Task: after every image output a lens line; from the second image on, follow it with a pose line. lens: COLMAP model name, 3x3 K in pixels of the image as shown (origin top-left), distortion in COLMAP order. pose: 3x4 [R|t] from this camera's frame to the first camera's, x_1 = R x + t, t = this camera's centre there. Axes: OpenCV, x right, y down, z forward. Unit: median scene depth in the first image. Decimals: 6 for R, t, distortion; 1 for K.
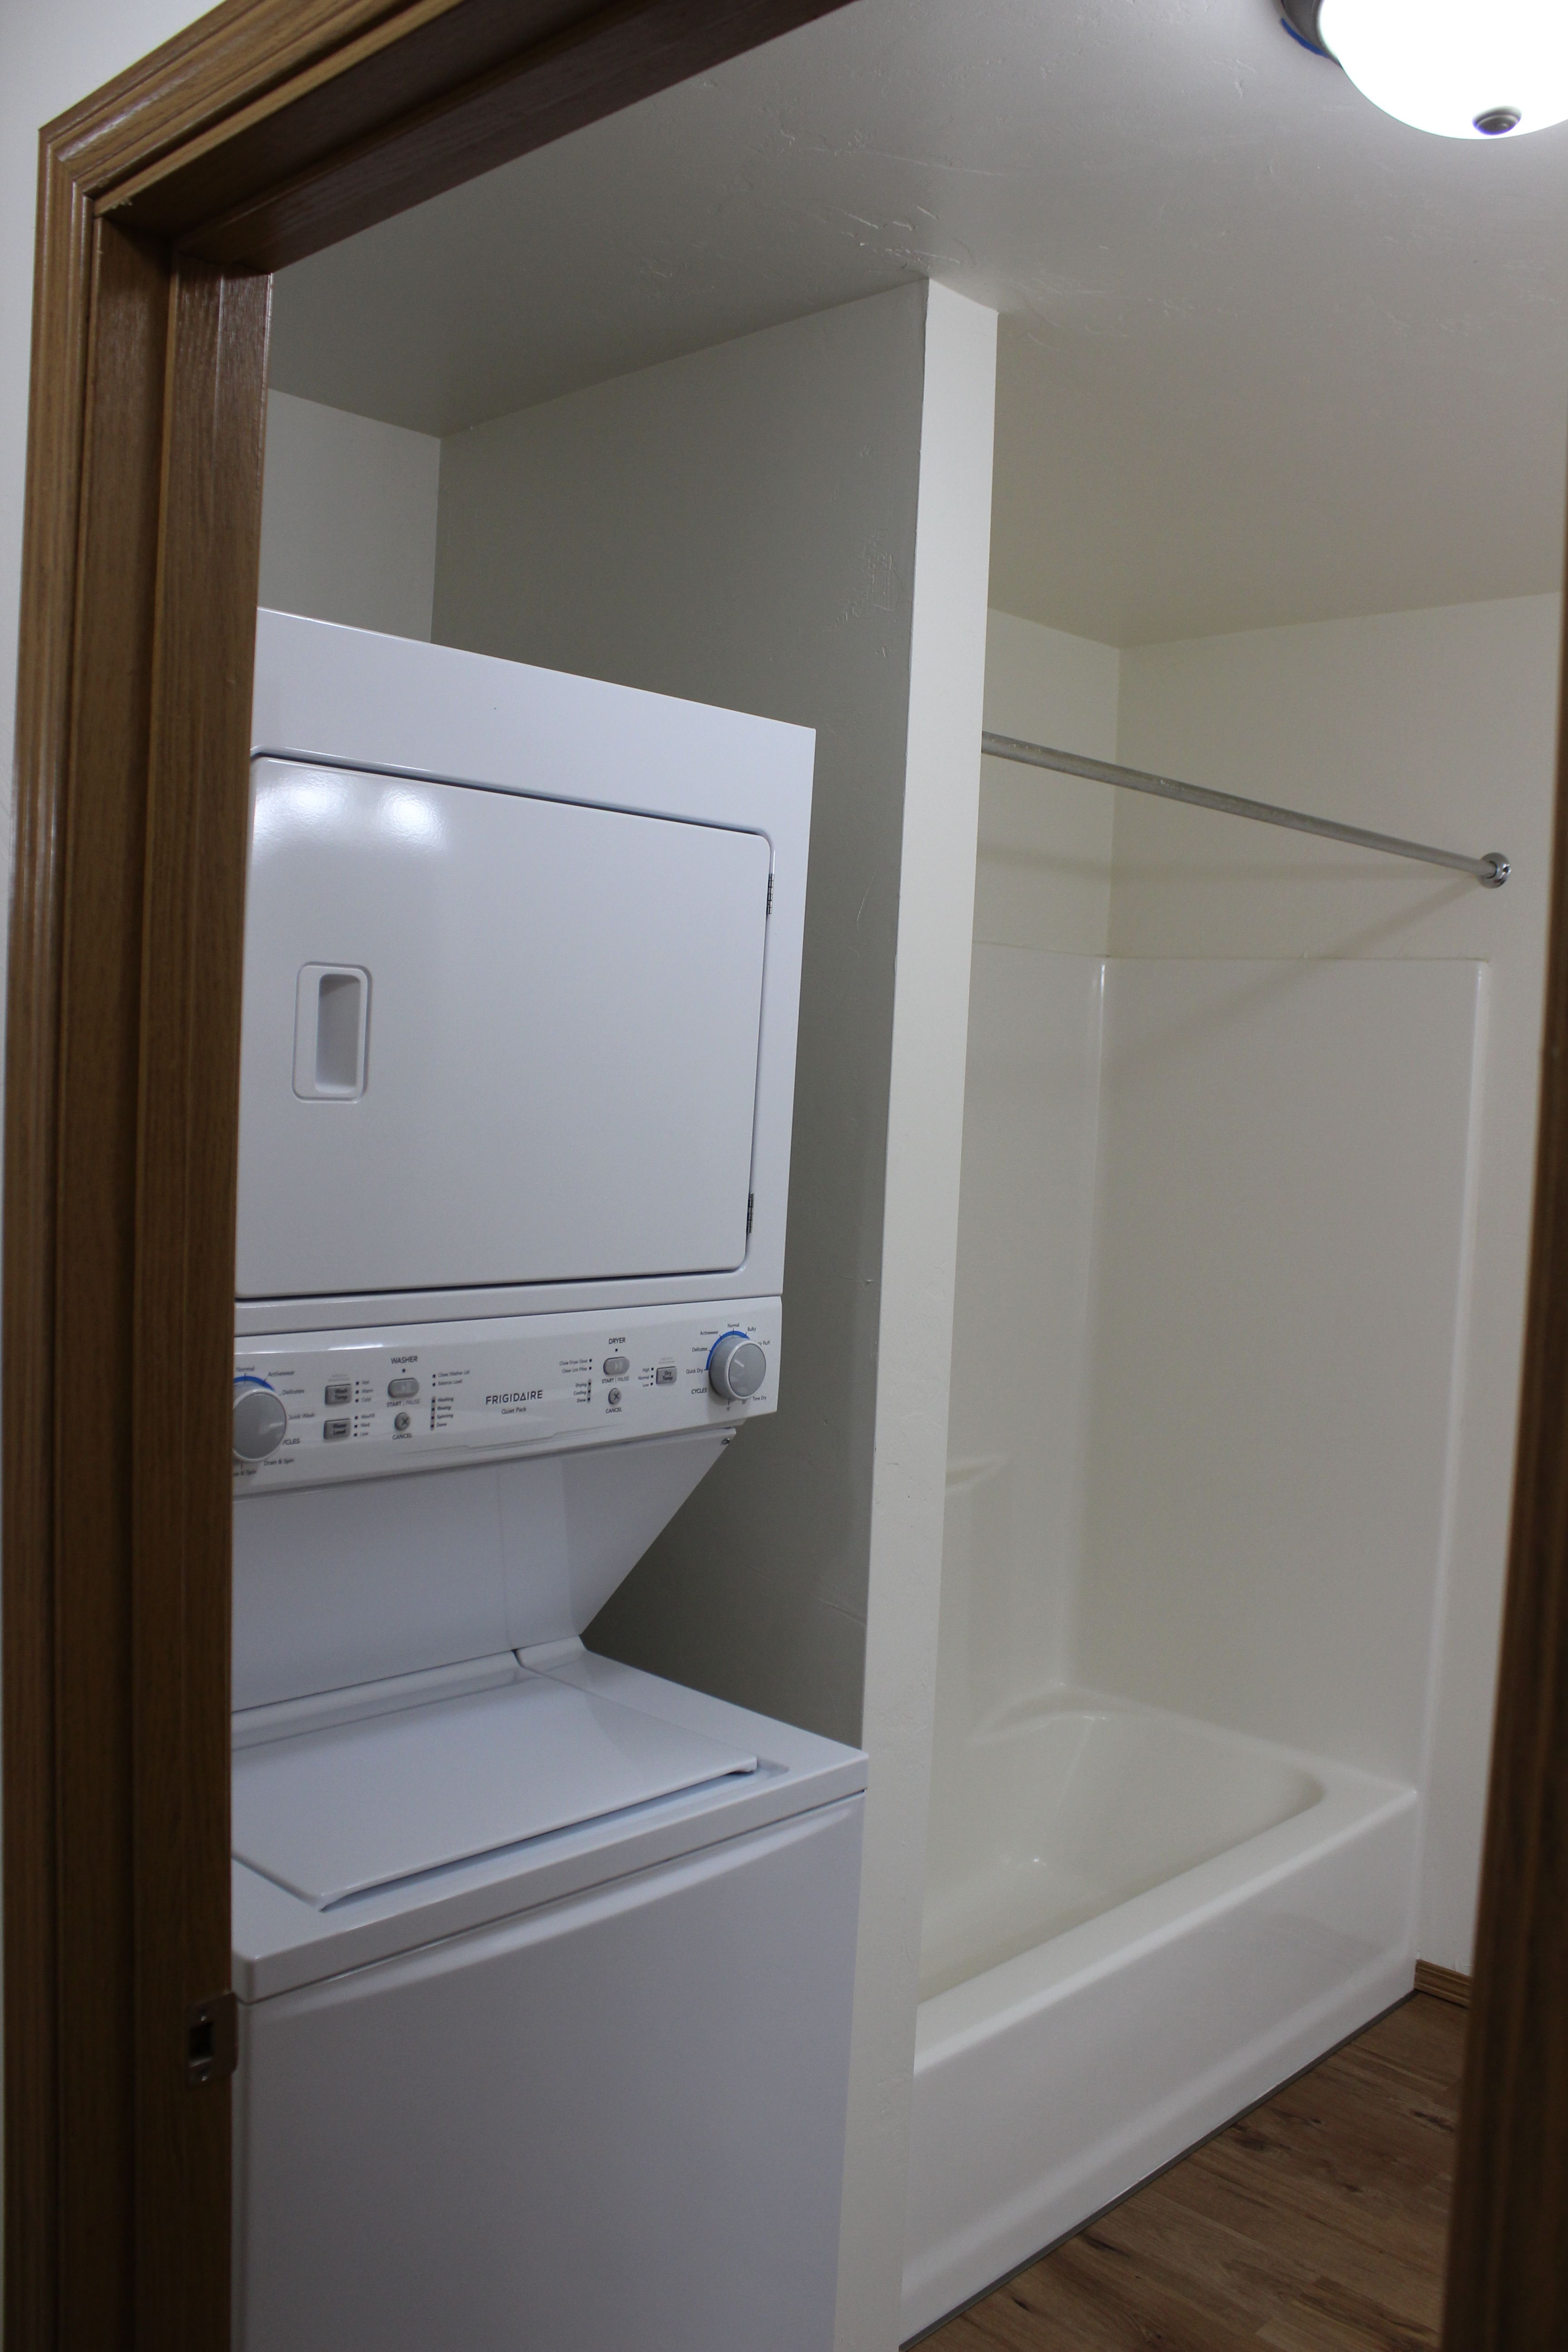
lens RADIAL K [[1991.9, 0, 777.1], [0, 1991.9, 1171.6], [0, 0, 1]] dist [-0.157892, 0.145465]
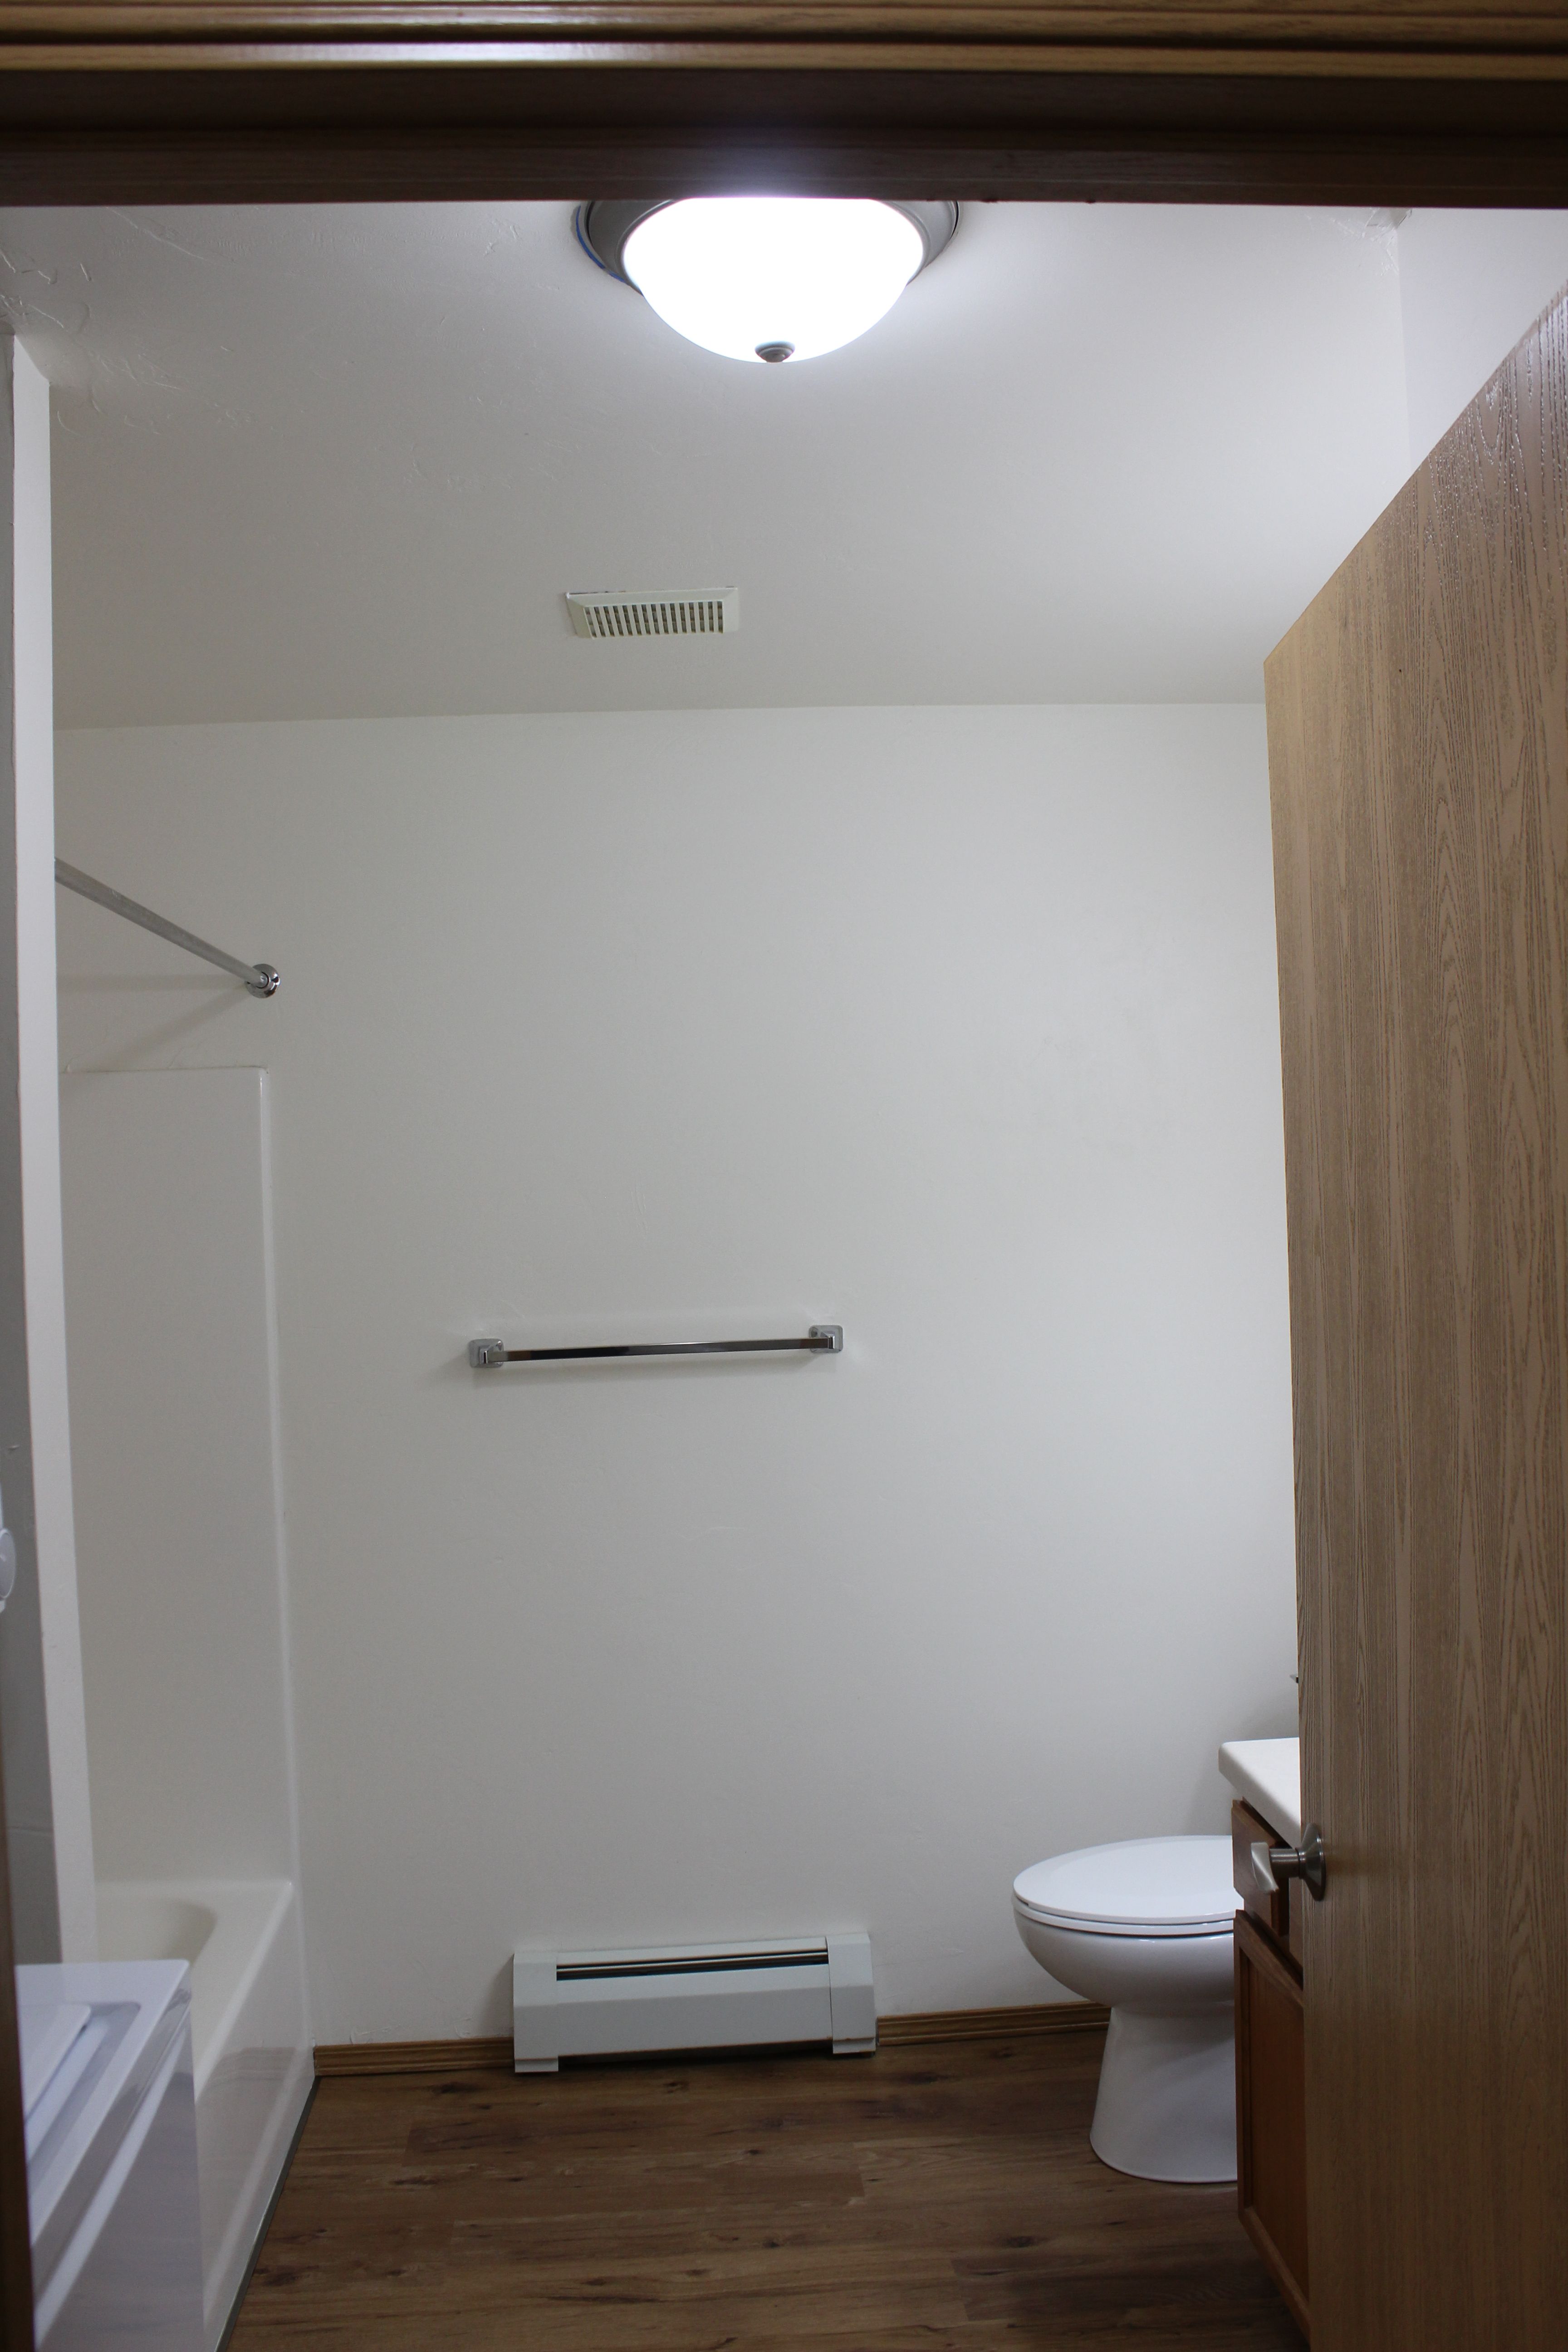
lens RADIAL K [[1991.9, 0, 780.2], [0, 1991.9, 1169.3], [0, 0, 1]] dist [-0.157892, 0.145465]
pose [[0.664380, -0.062067, 0.744814, -0.274211], [0.103866, 0.994543, -0.009772, -0.018052], [-0.740143, 0.083853, 0.667201, 0.120723]]
